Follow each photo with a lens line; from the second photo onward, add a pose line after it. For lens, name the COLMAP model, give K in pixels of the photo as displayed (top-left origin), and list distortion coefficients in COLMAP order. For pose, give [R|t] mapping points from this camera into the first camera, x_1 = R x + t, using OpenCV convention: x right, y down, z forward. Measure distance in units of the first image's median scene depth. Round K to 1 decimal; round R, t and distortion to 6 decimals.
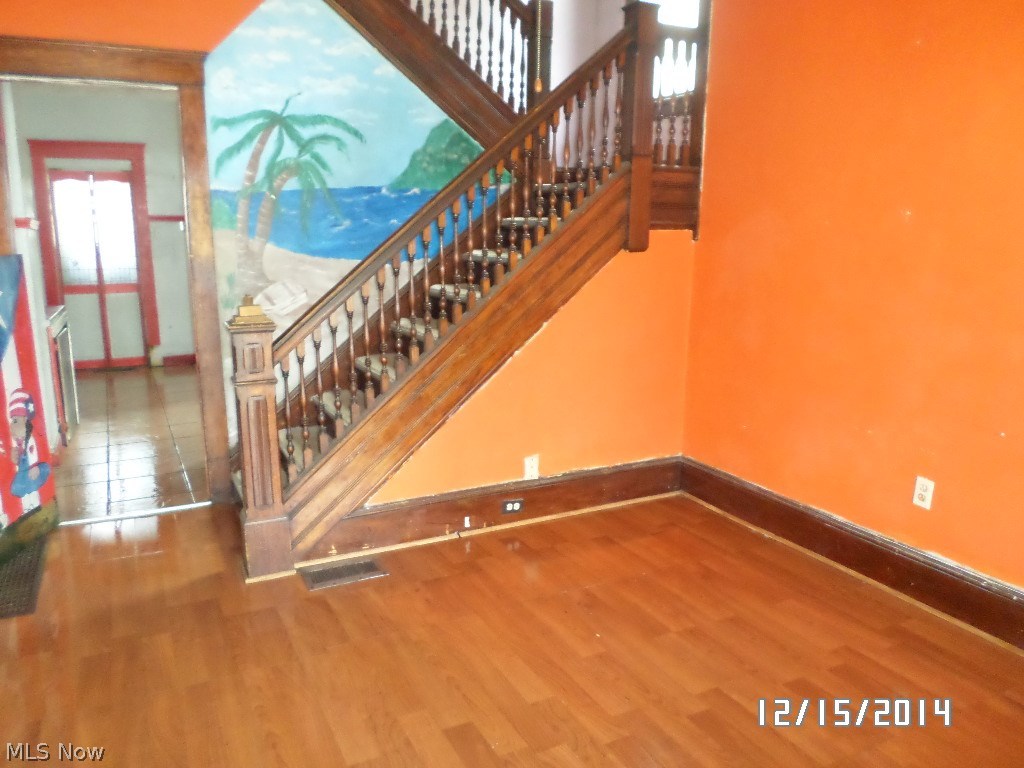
lens RADIAL K [[783.3, 0, 507.2], [0, 783.3, 383.2], [0, 0, 1]] dist [-0.011701, -0.021663]
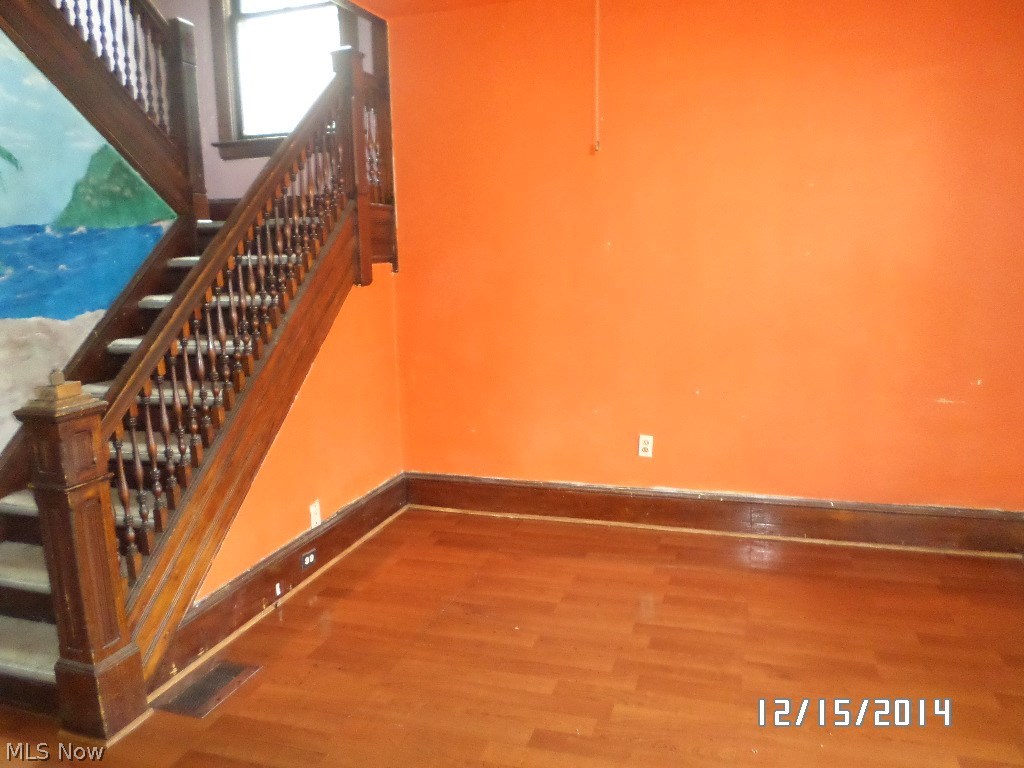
lens RADIAL K [[783.3, 0, 506.0], [0, 783.3, 385.7], [0, 0, 1]] dist [-0.011701, -0.021663]
pose [[0.702271, -0.146561, 0.696660, -0.453602], [0.170287, 0.984754, 0.035511, -0.042290], [-0.691244, 0.093694, 0.716522, 0.137828]]
